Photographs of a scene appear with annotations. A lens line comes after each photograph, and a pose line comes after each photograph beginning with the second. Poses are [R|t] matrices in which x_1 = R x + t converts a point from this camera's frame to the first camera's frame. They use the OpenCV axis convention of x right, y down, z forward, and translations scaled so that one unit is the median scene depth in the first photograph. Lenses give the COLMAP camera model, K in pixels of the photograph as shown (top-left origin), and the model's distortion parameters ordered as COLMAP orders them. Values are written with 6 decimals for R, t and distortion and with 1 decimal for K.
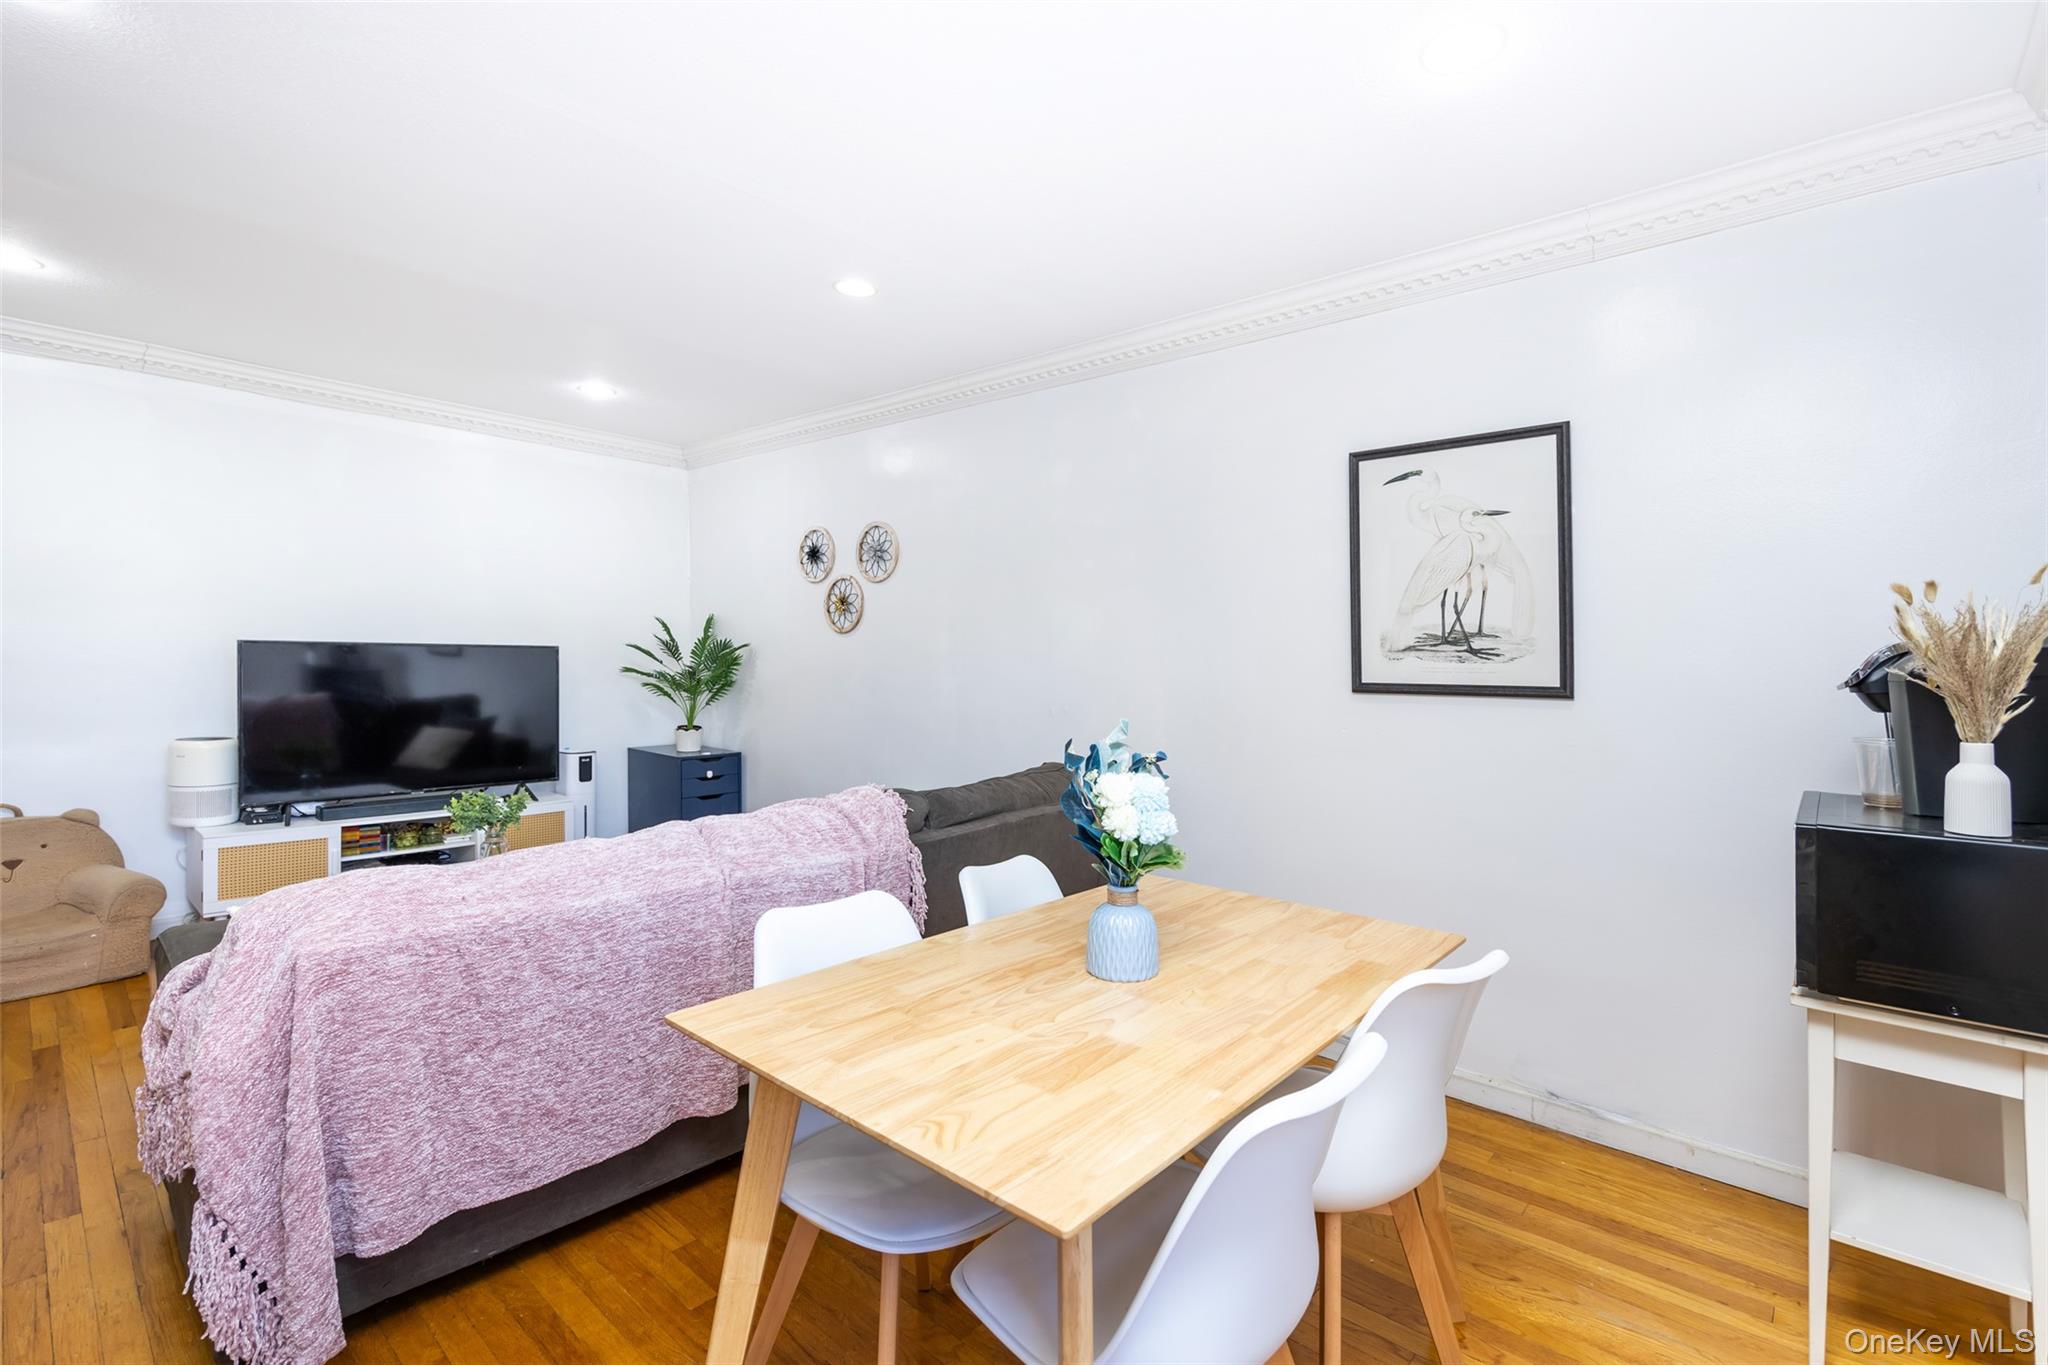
lens RADIAL K [[872.0, 0, 1086.1], [0, 872.0, 666.9], [0, 0, 1]] dist [-0.002109, -0.000036]
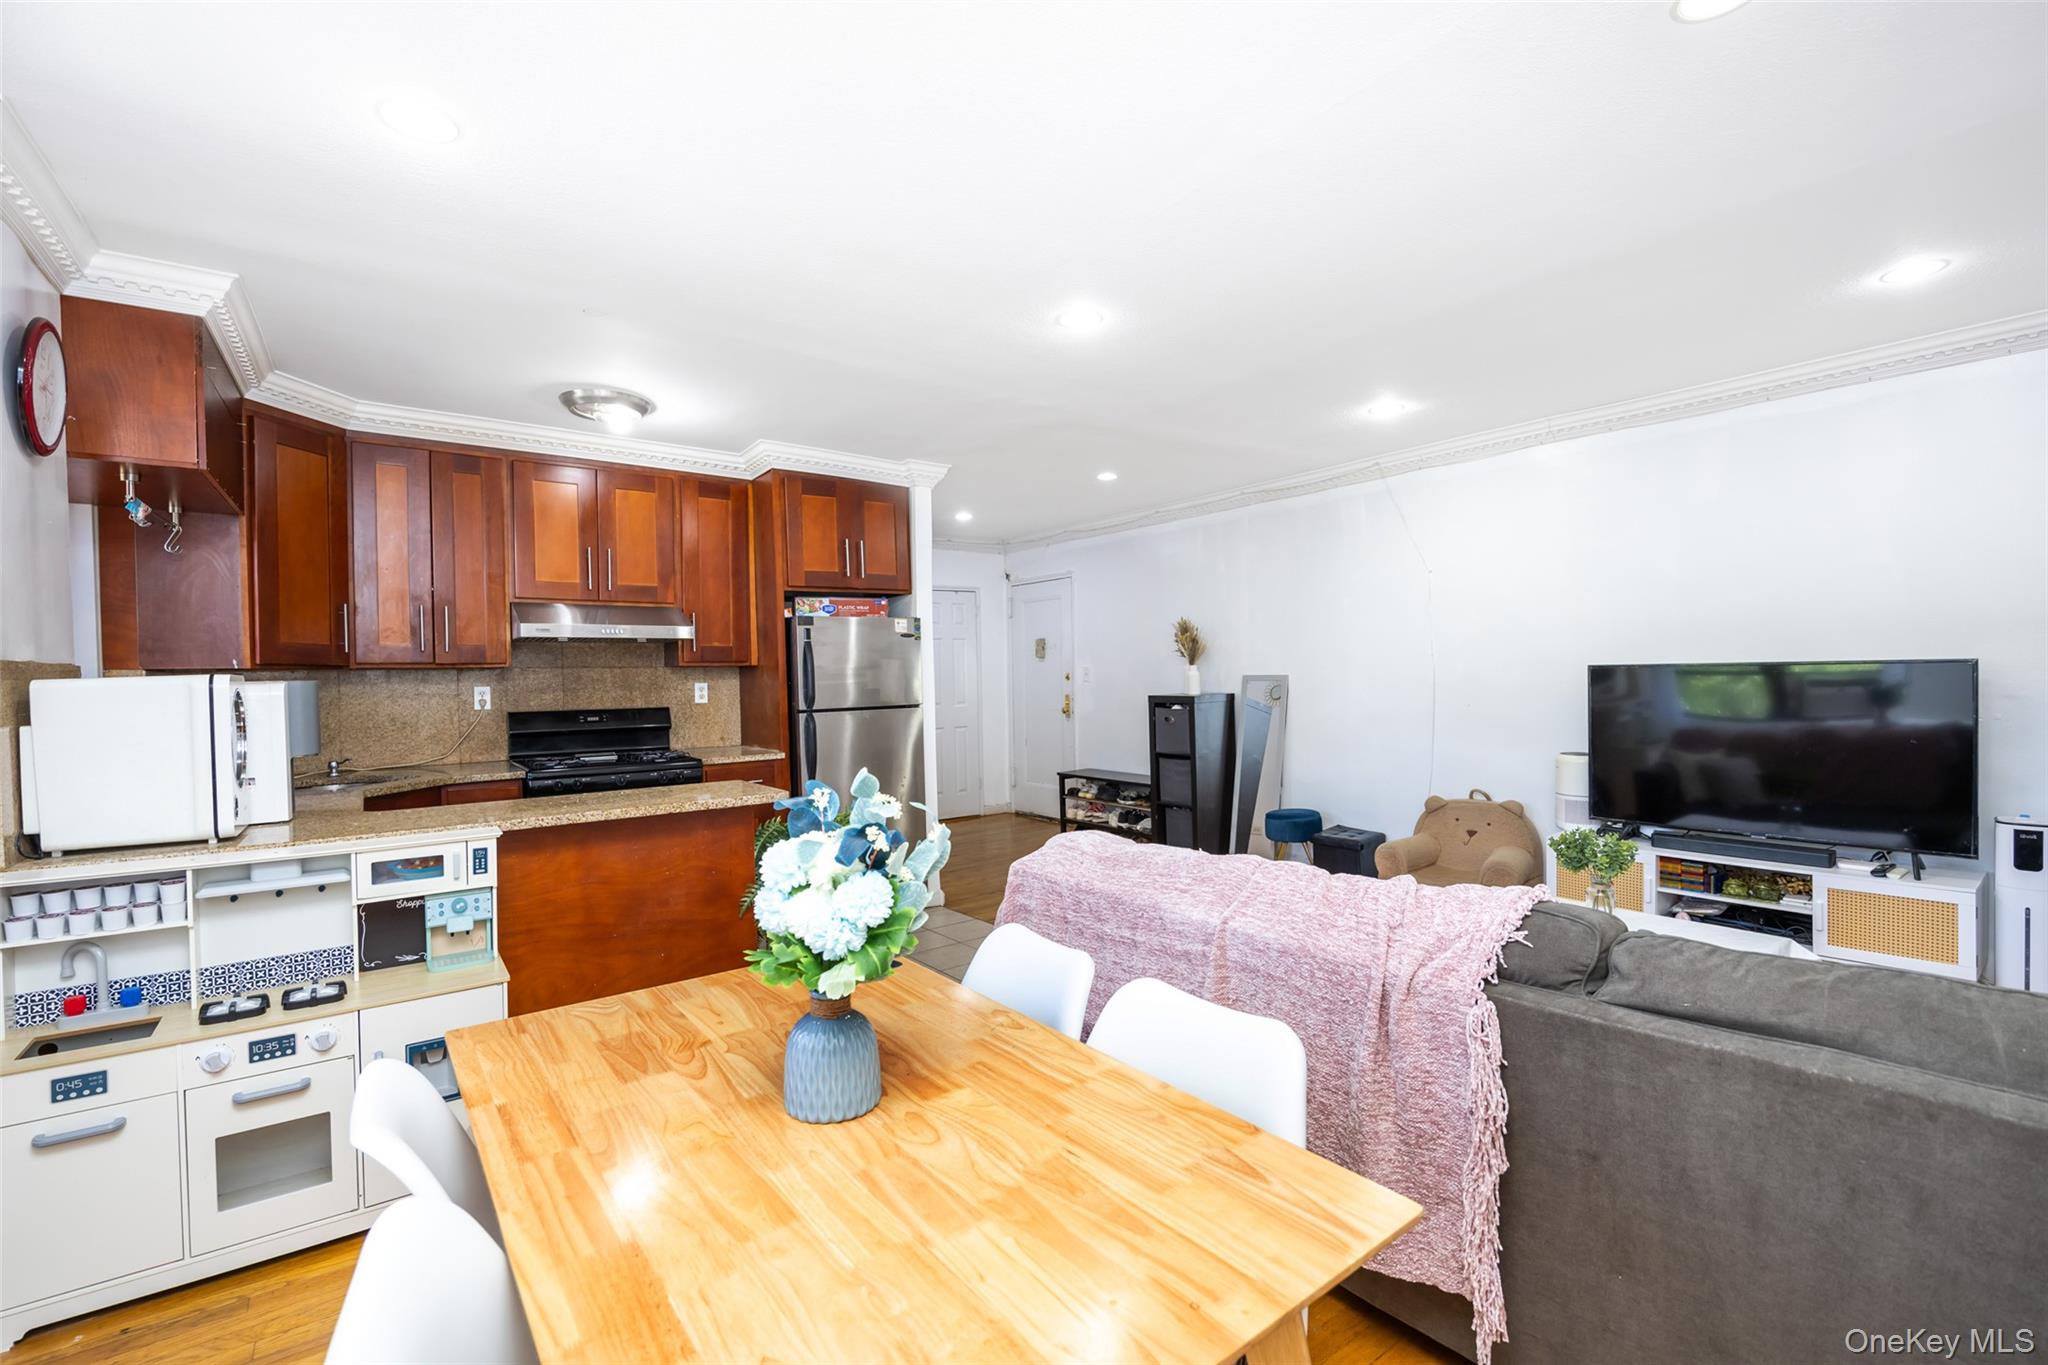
lens RADIAL K [[922.9, 0, 1024.0], [0, 922.9, 682.5], [0, 0, 1]] dist [0.010038, -0.000079]
pose [[-0.240683, -0.008529, -0.970566, 0.273562], [0.005515, 0.999933, -0.010155, -0.002953], [0.970588, -0.007797, -0.240620, 0.471246]]
